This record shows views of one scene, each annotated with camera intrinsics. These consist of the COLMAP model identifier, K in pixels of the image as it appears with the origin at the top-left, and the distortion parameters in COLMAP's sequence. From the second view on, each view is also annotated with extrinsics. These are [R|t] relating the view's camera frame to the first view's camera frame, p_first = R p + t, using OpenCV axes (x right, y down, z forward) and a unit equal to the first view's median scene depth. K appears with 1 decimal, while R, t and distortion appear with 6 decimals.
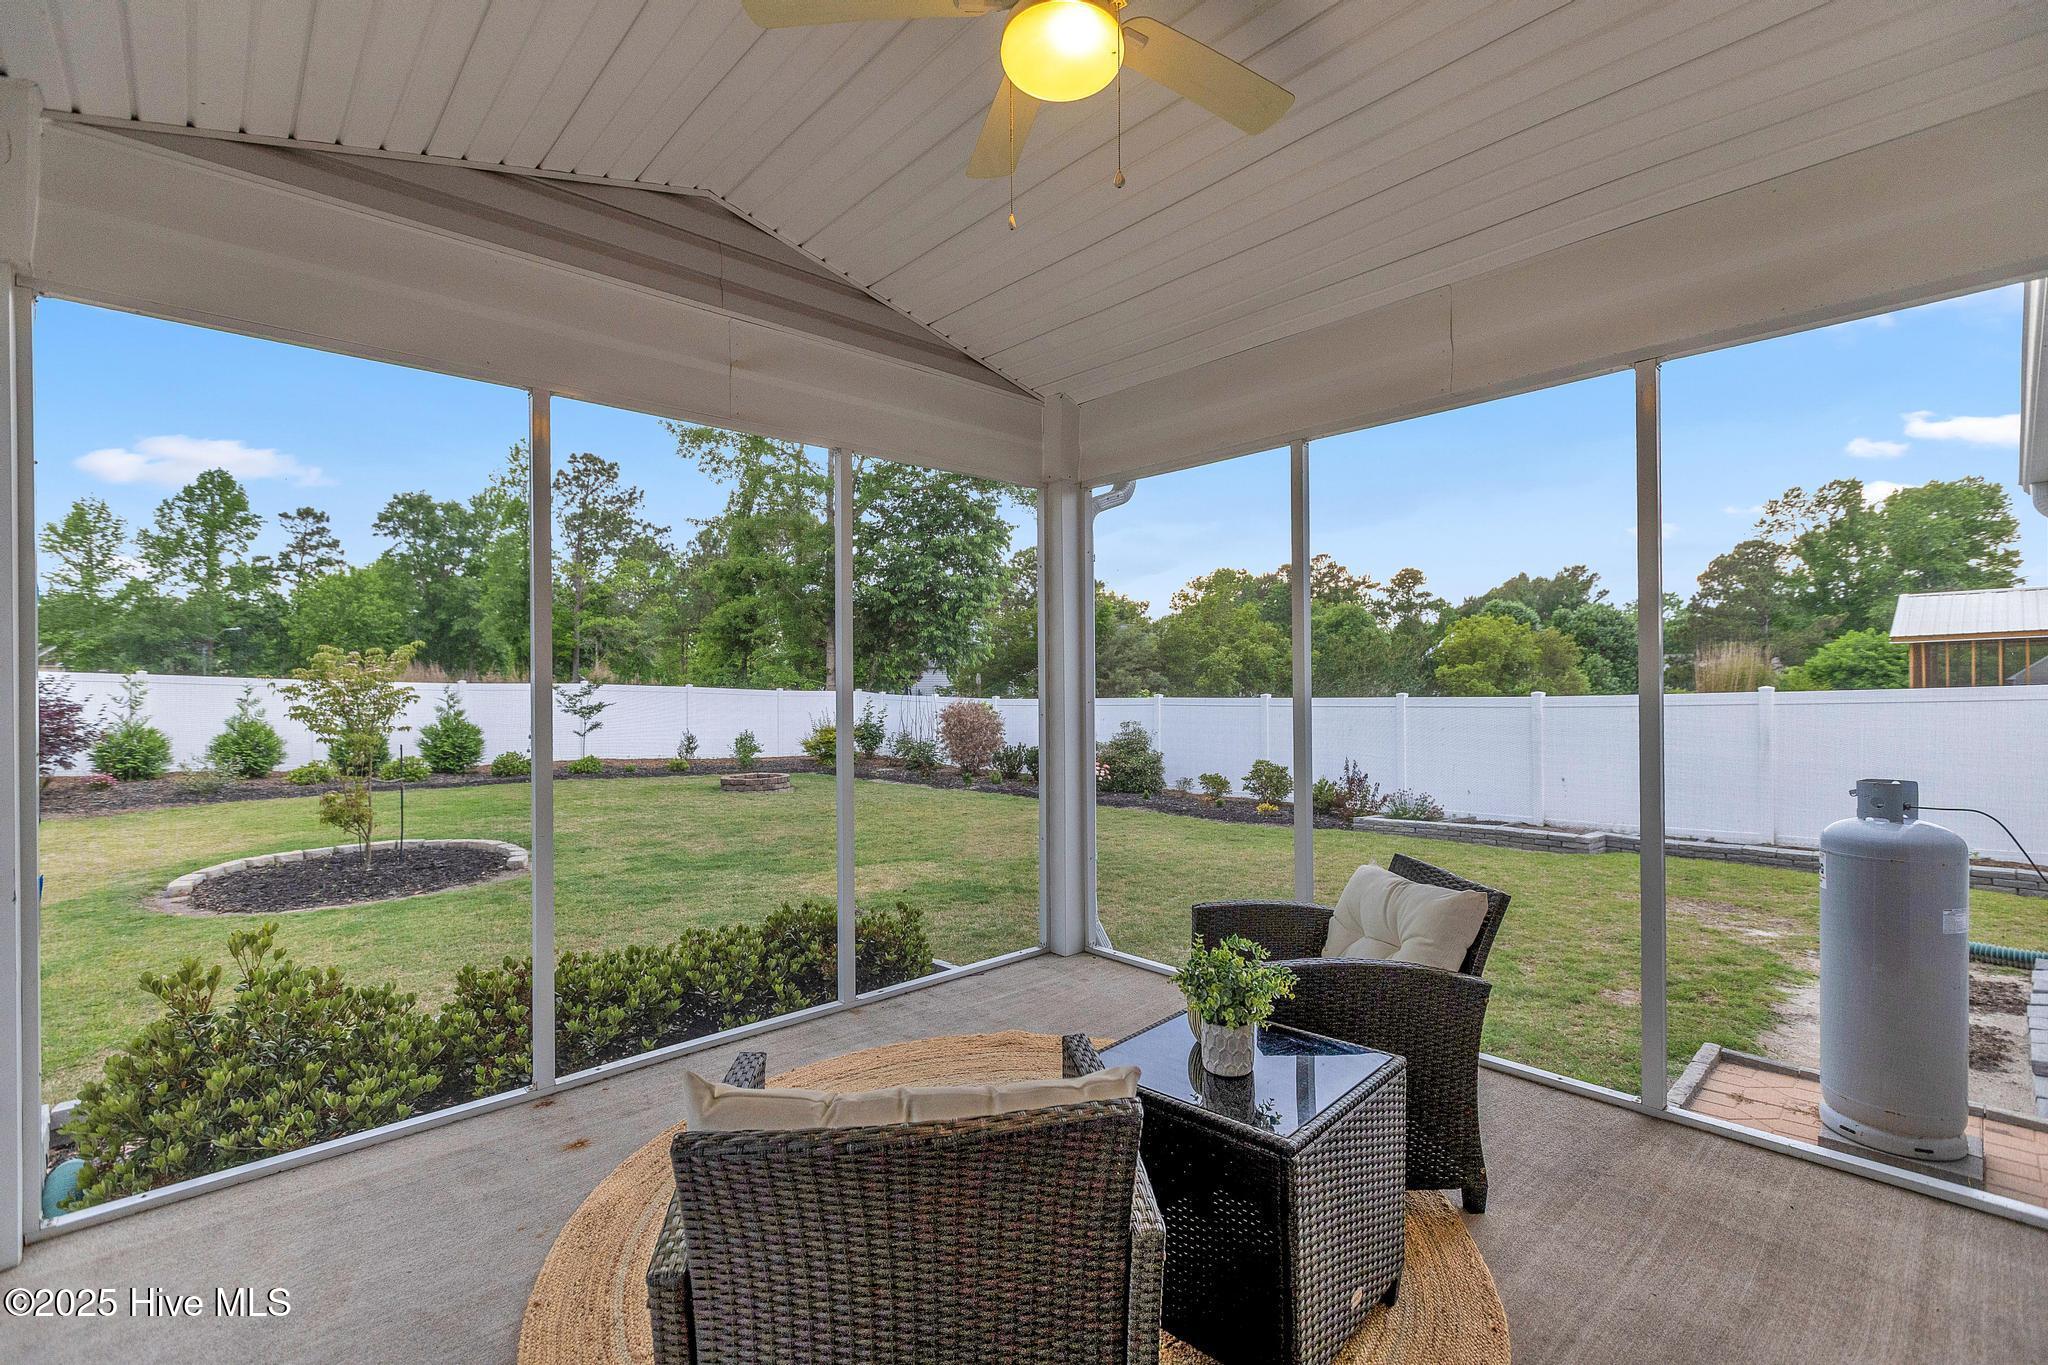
lens RADIAL K [[908.6, 0, 1025.7], [0, 908.6, 678.7], [0, 0, 1]] dist [0.001363, -0.000486]
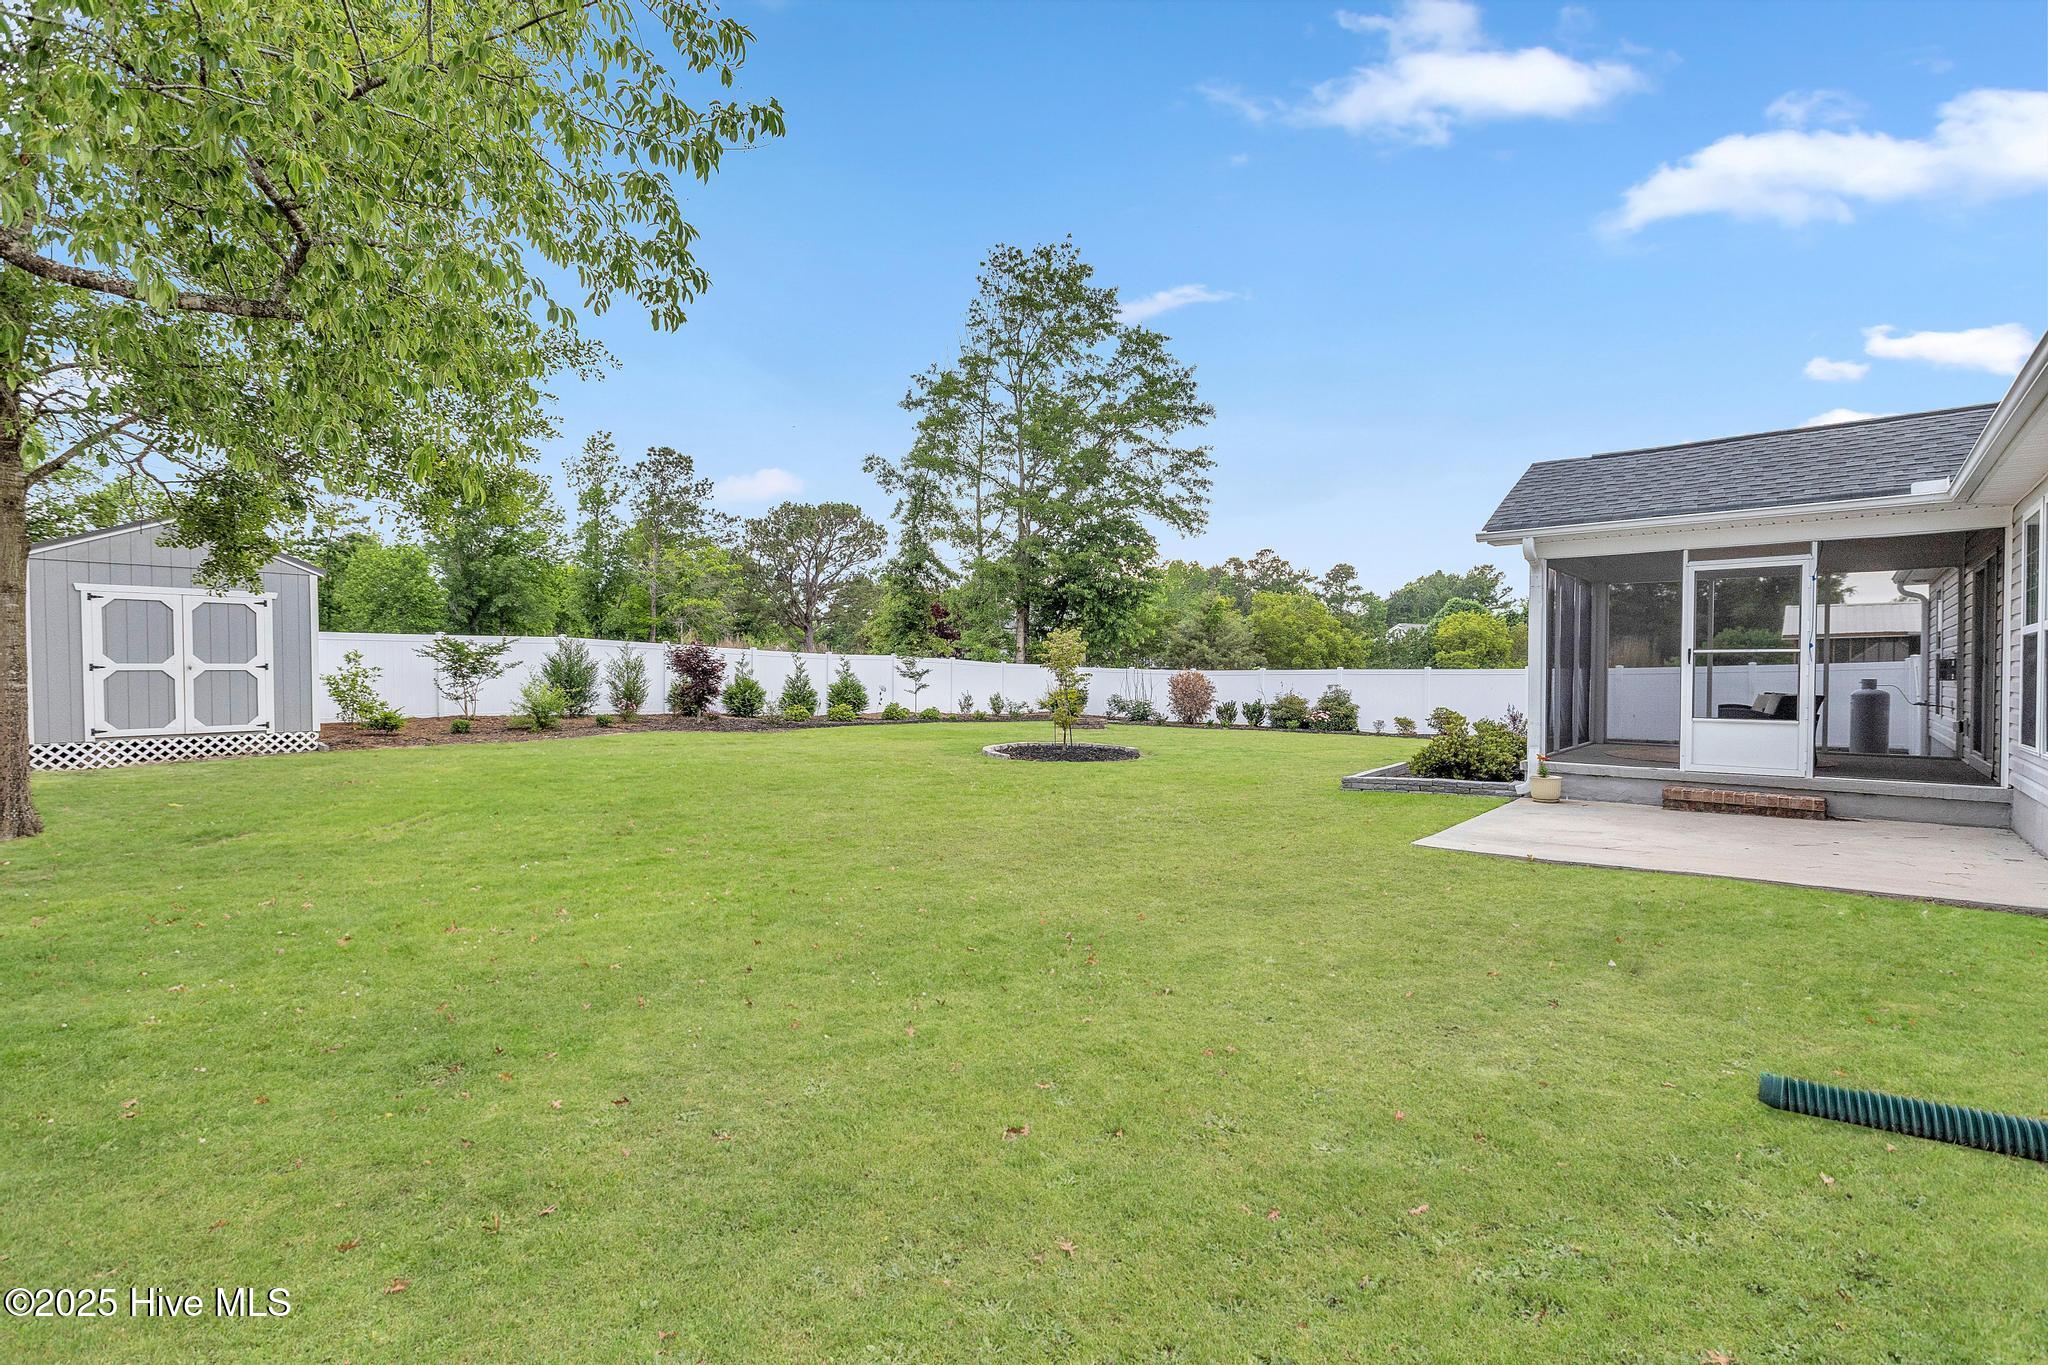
lens RADIAL K [[908.6, 0, 1023.4], [0, 908.6, 683.2], [0, 0, 1]] dist [0.001363, -0.000486]
pose [[0.994989, 0.009436, 0.099539, -0.118293], [-0.011769, 0.999669, 0.022878, 0.003606], [-0.099290, -0.023935, 0.994771, -0.097162]]
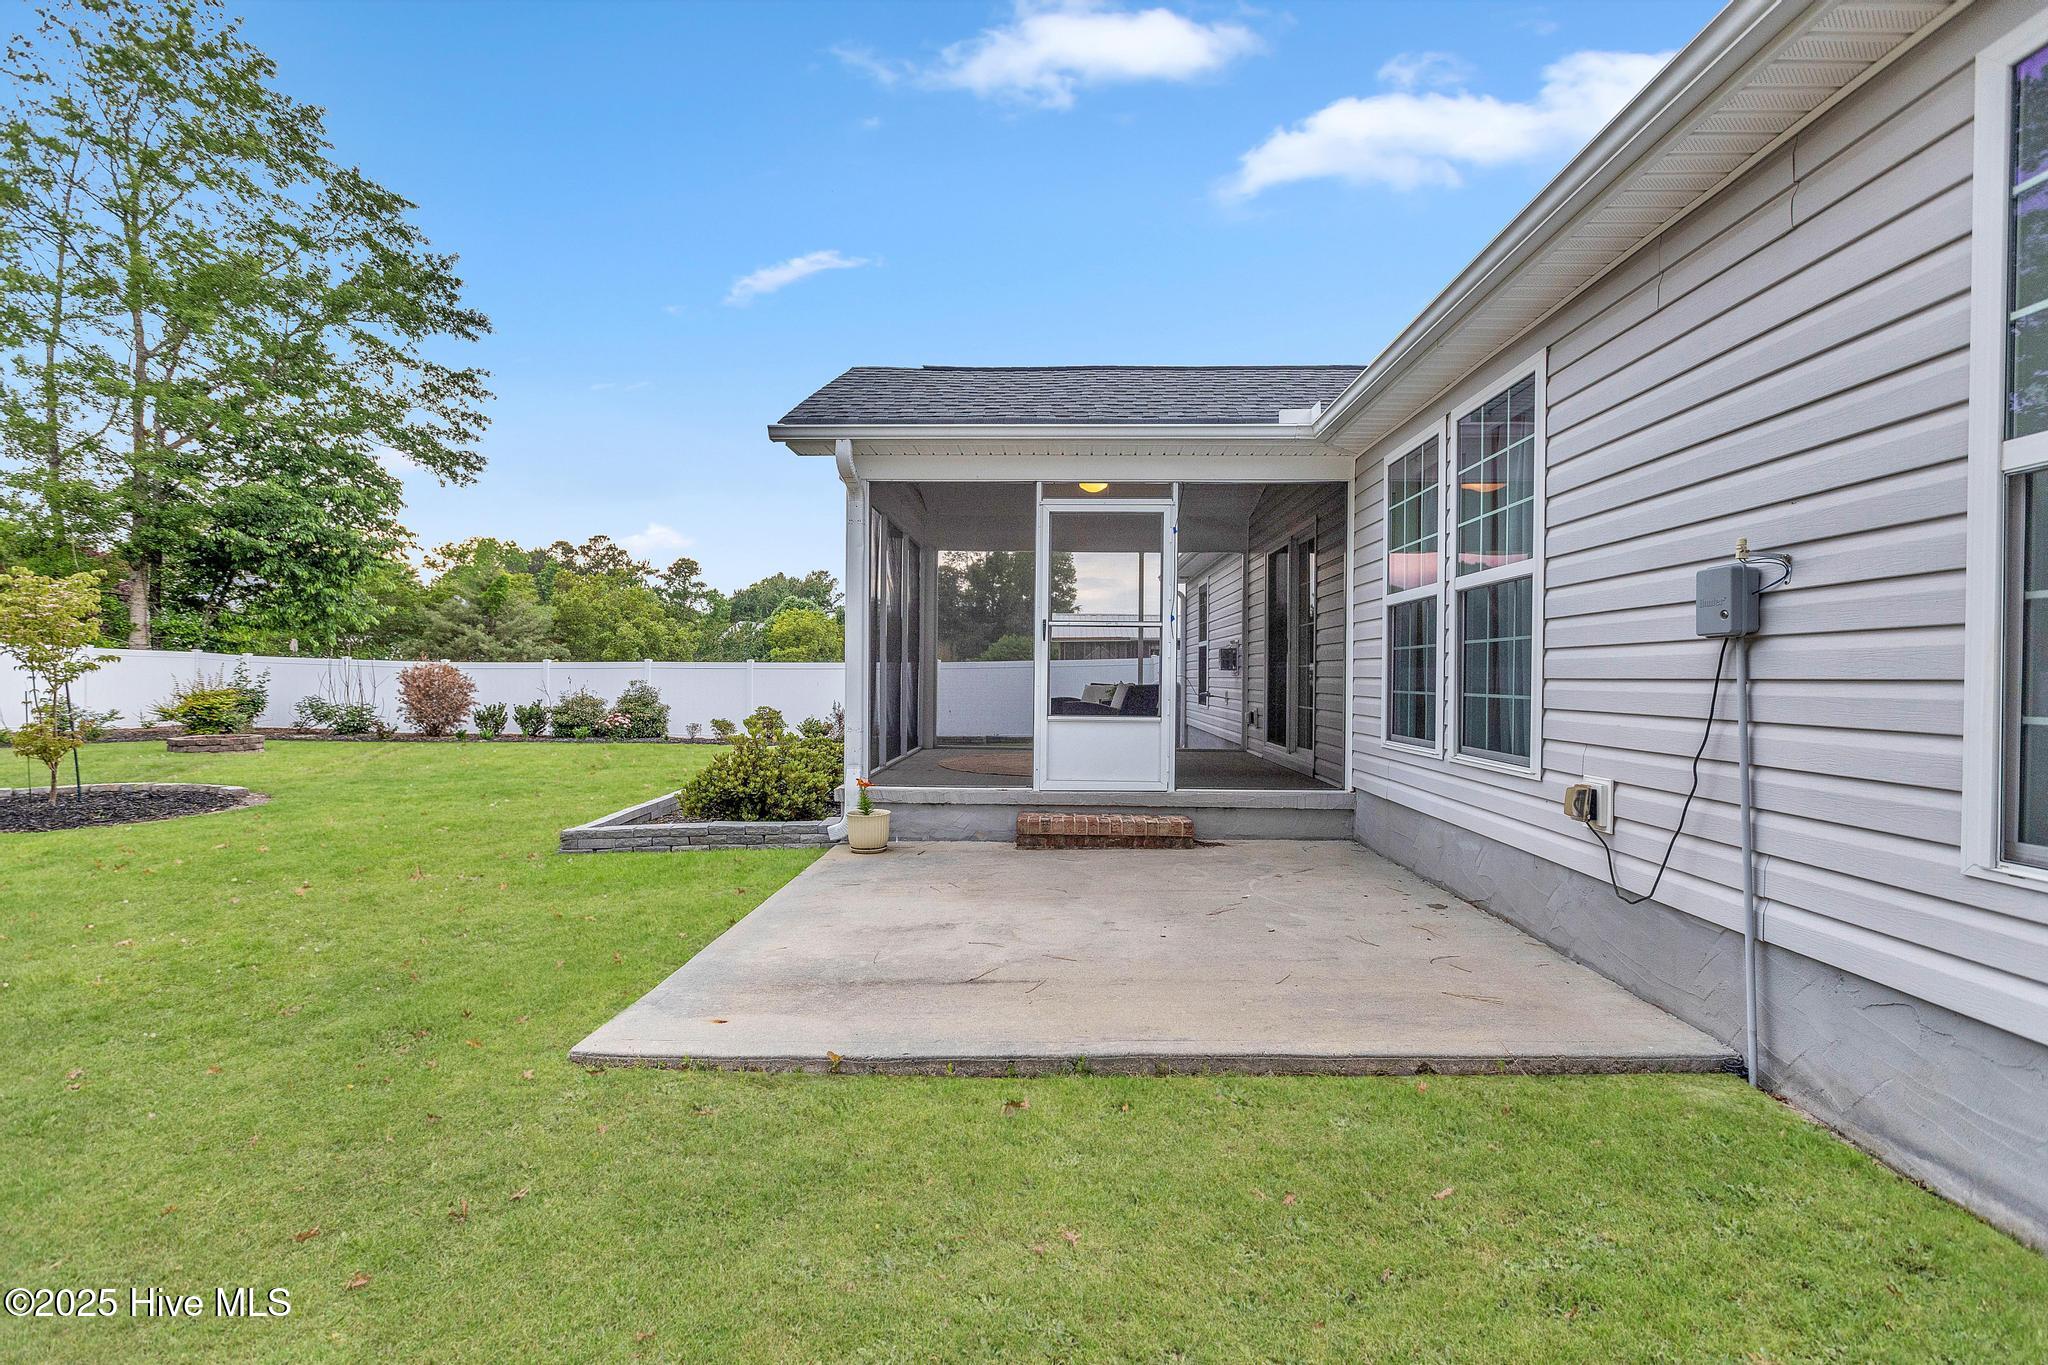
lens RADIAL K [[908.6, 0, 1026.8], [0, 908.6, 680.2], [0, 0, 1]] dist [0.001363, -0.000486]
pose [[0.703794, 0.008783, 0.710349, -0.081498], [-0.020505, 0.999758, 0.007955, 0.005806], [-0.710108, -0.020164, 0.703804, -0.046364]]
